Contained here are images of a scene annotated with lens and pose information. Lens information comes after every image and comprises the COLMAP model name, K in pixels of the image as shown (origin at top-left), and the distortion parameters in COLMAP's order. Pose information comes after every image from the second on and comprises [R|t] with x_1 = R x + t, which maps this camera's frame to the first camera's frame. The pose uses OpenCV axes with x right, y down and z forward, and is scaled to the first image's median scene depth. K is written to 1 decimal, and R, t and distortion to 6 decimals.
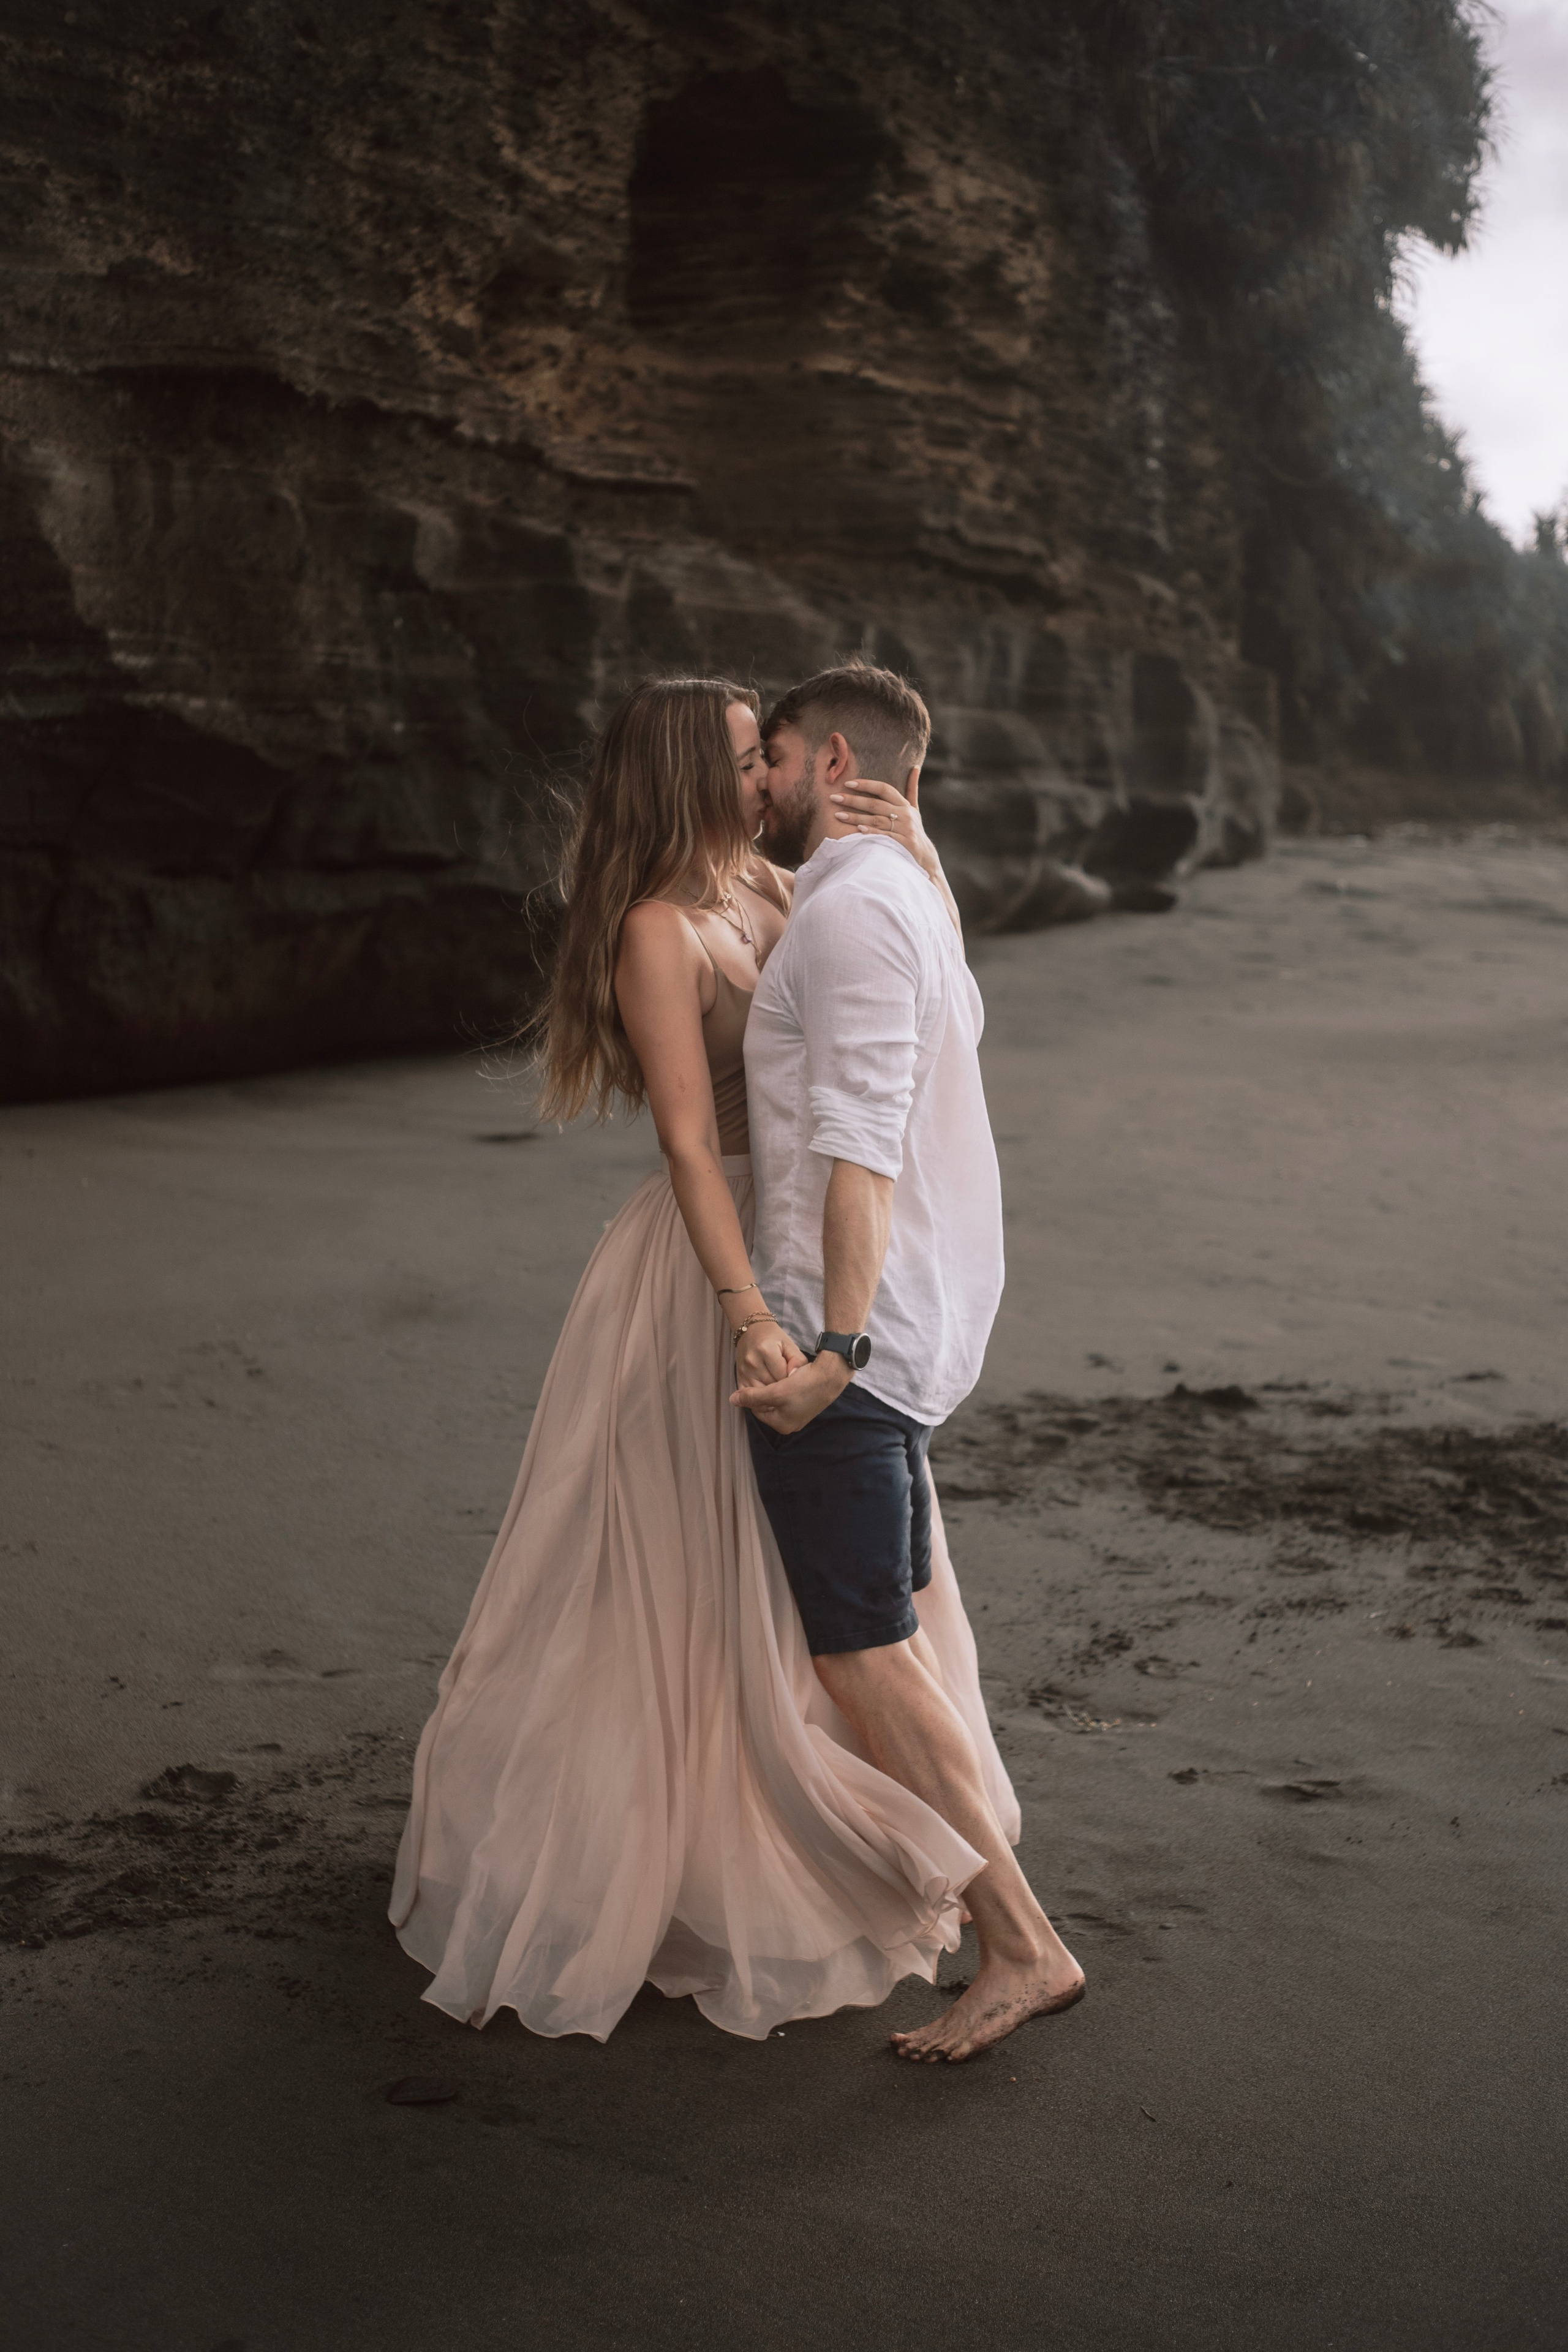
lens RADIAL K [[3224.7, 0, 783.2], [0, 3224.7, 1178.9], [0, 0, 1]] dist [-0.135013, 0.000000]
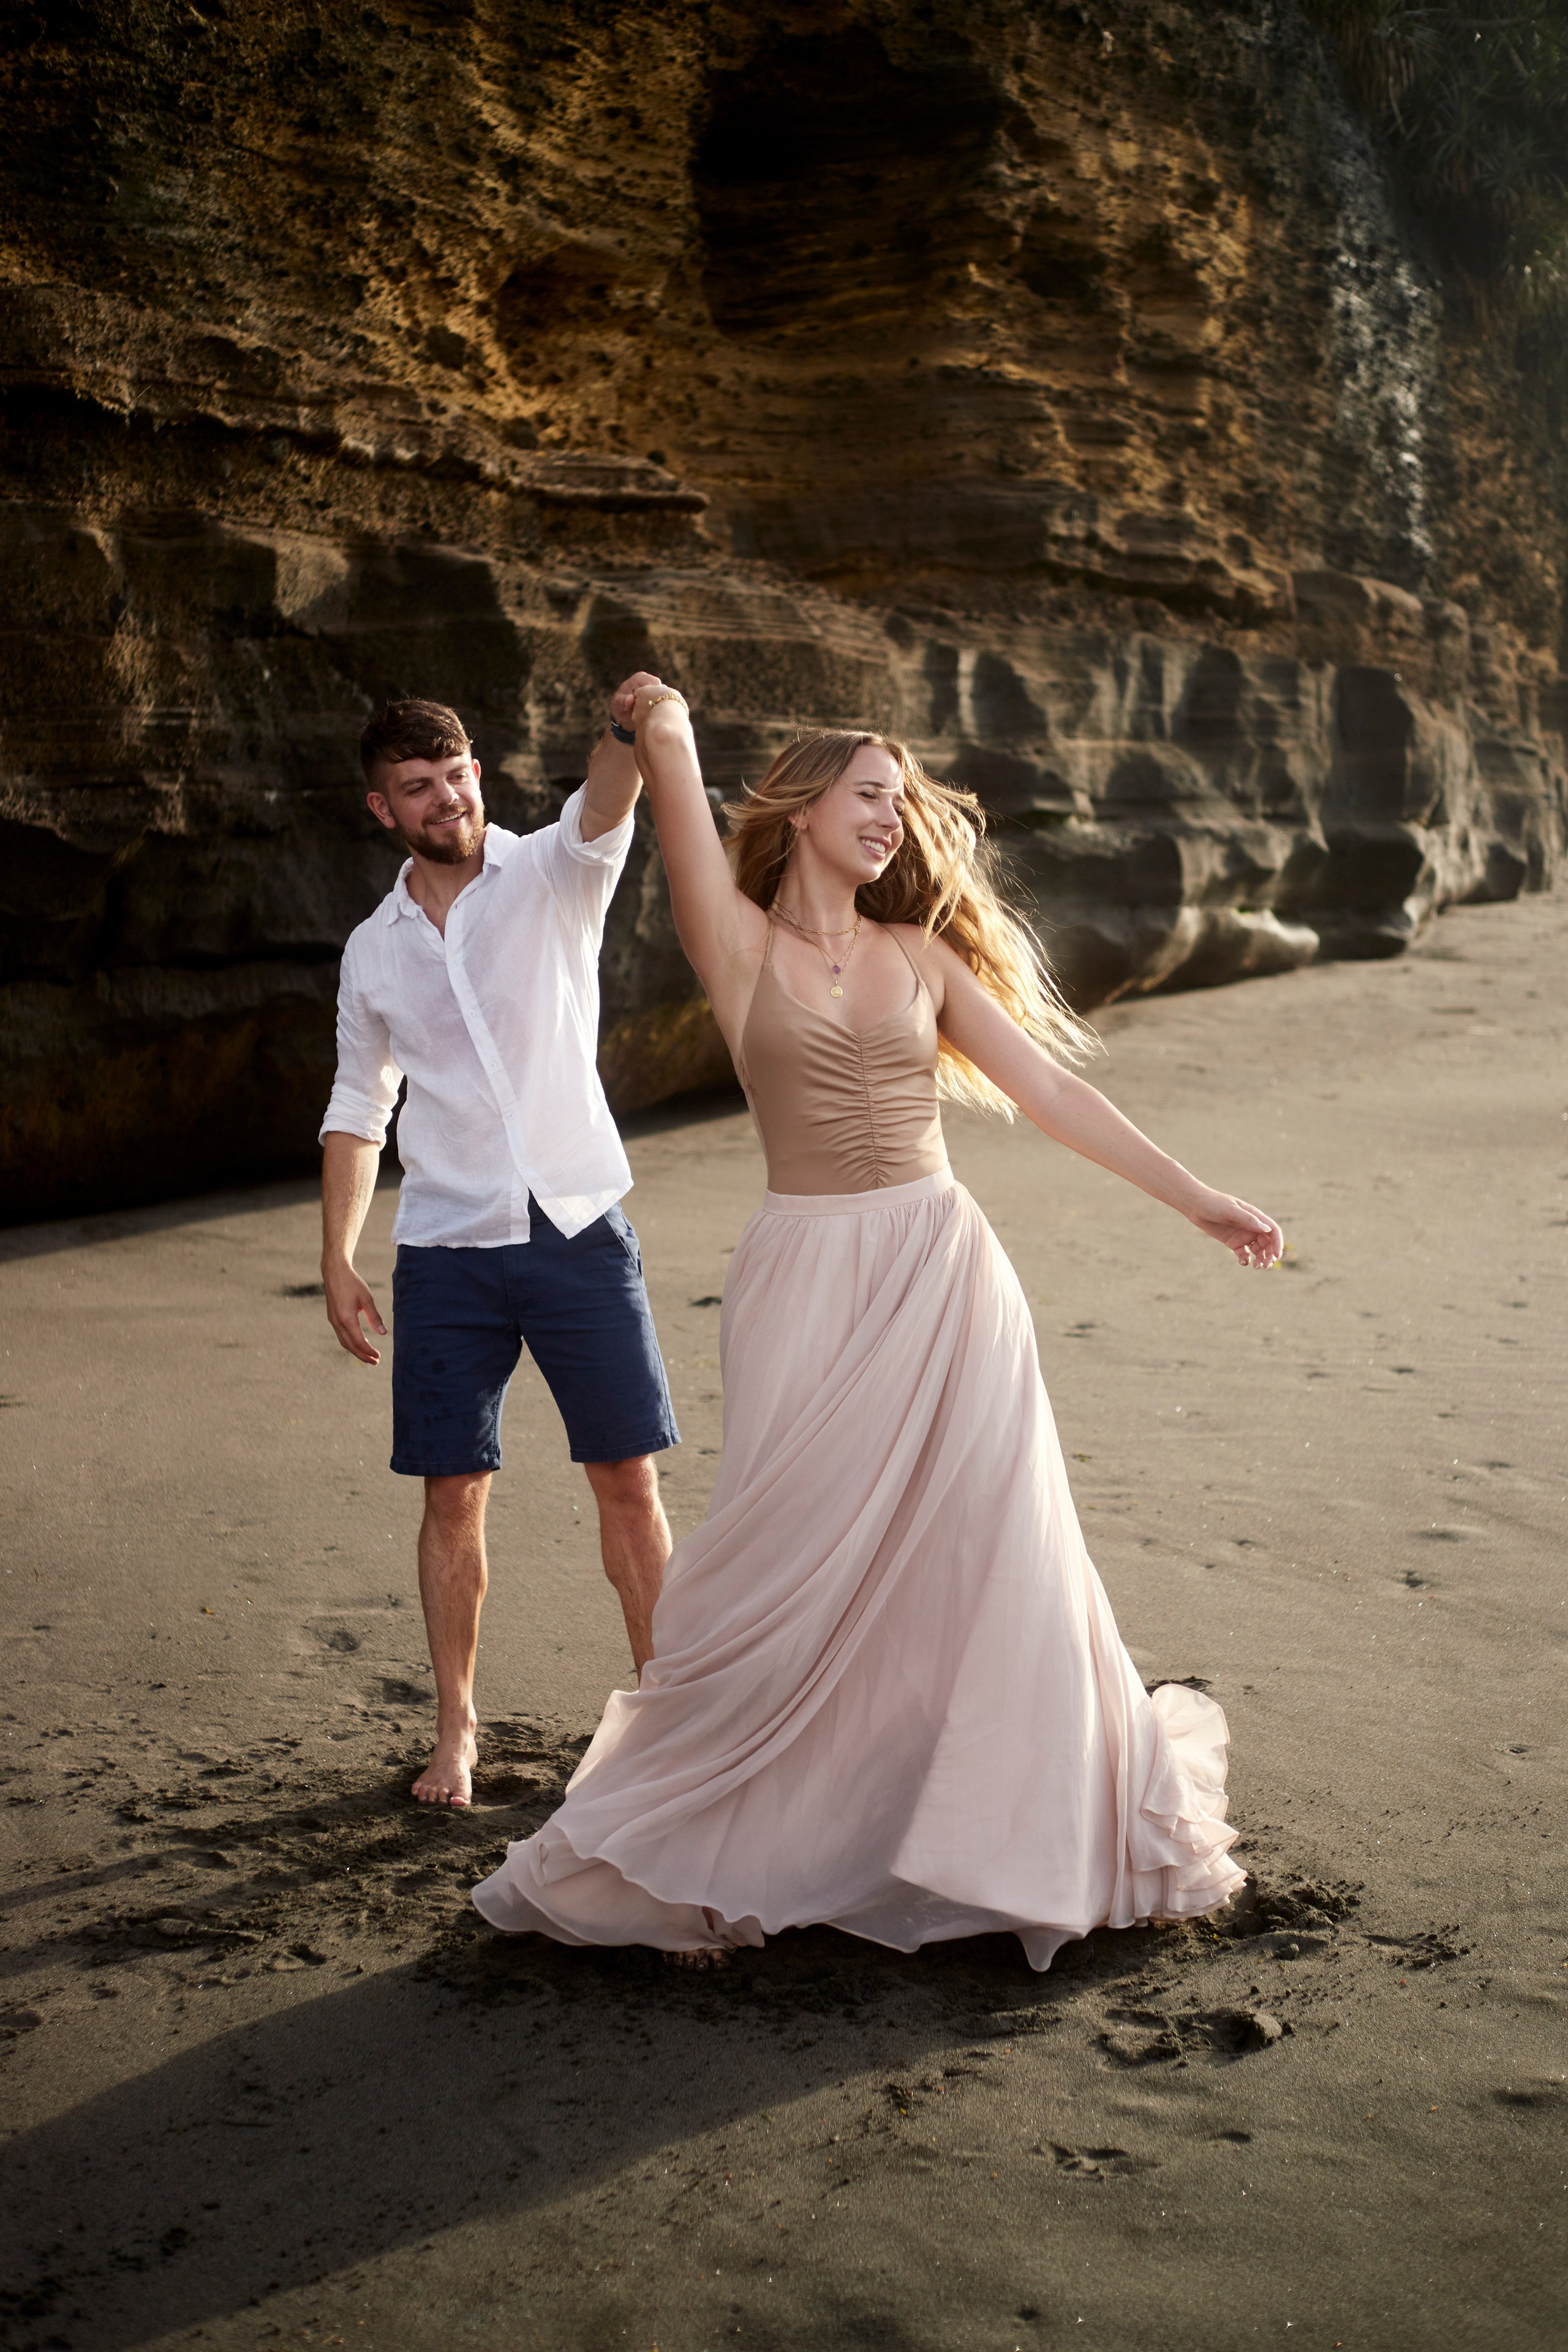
lens RADIAL K [[3224.7, 0, 783.5], [0, 3224.7, 1178.8], [0, 0, 1]] dist [-0.135013, 0.000000]
pose [[0.989381, -0.023421, -0.143443, 0.100291], [0.021813, 0.999680, -0.012775, -0.018549], [0.143697, 0.009510, 0.989576, 0.129630]]
